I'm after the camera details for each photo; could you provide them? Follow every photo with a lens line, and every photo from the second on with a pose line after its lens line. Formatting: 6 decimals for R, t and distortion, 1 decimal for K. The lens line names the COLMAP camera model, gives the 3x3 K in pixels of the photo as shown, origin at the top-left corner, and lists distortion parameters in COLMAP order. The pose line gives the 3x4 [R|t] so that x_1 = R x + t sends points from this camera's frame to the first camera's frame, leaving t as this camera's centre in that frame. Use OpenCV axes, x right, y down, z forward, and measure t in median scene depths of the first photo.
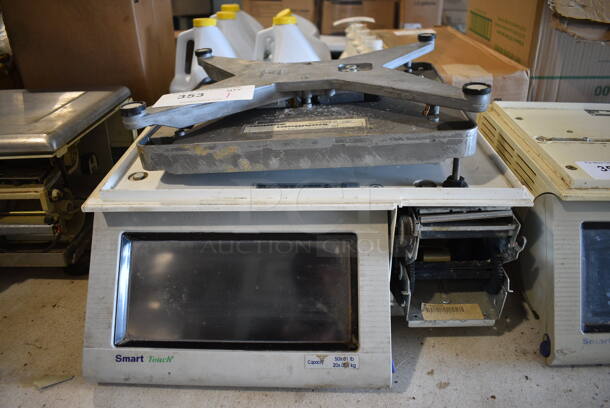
lens RADIAL K [[469.3, 0, 304.6], [0, 469.3, 202.2], [0, 0, 1]] dist [-0.112254, 0.022940]
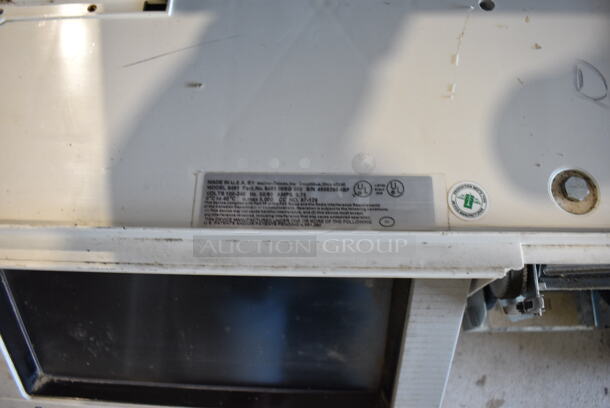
lens RADIAL K [[469.3, 0, 306.6], [0, 469.3, 204.0], [0, 0, 1]] dist [-0.112254, 0.022940]
pose [[0.999983, 0.000855, 0.005759, -0.005933], [-0.004417, 0.755919, 0.654650, -0.318291], [-0.003793, -0.654665, 0.755910, 0.656452]]
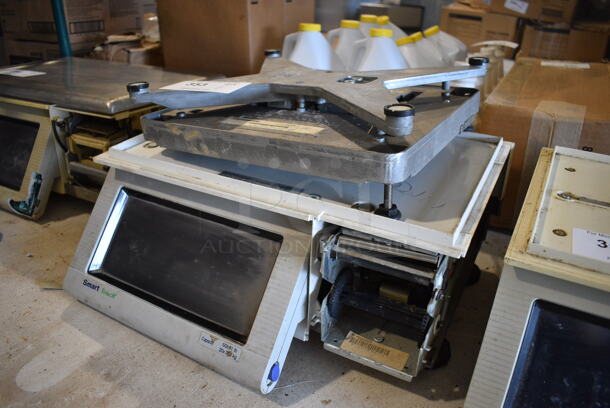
lens RADIAL K [[469.3, 0, 308.6], [0, 469.3, 202.0], [0, 0, 1]] dist [-0.112254, 0.022940]
pose [[0.883663, 0.231266, -0.407008, 0.546577], [-0.242052, 0.969925, 0.025598, -0.044773], [0.400688, 0.075898, 0.913066, 0.089958]]
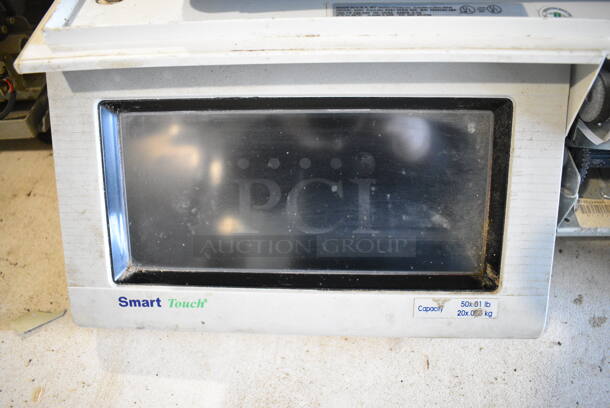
lens RADIAL K [[469.3, 0, 306.2], [0, 469.3, 200.0], [0, 0, 1]] dist [-0.112254, 0.022940]
pose [[0.999525, -0.002326, -0.030737, -0.118725], [0.014447, 0.916208, 0.400443, -0.046679], [0.027230, -0.400696, 0.915806, 0.436277]]
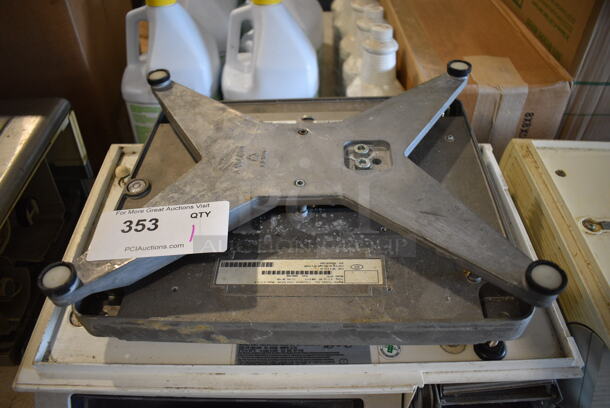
lens RADIAL K [[469.3, 0, 305.0], [0, 469.3, 204.8], [0, 0, 1]] dist [-0.112254, 0.022940]
pose [[0.999056, -0.002304, 0.043368, -0.023114], [-0.009200, 0.964703, 0.263179, -0.463286], [-0.042444, -0.263330, 0.963772, 0.320329]]
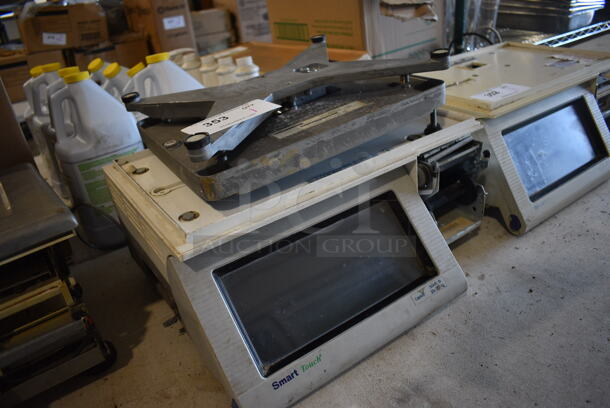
lens RADIAL K [[469.3, 0, 302.0], [0, 469.3, 204.5], [0, 0, 1]] dist [-0.112254, 0.022940]
pose [[0.810778, -0.343156, 0.474218, -0.655473], [0.373033, 0.927224, 0.033181, -0.025290], [-0.451093, 0.149997, 0.879782, 0.047909]]
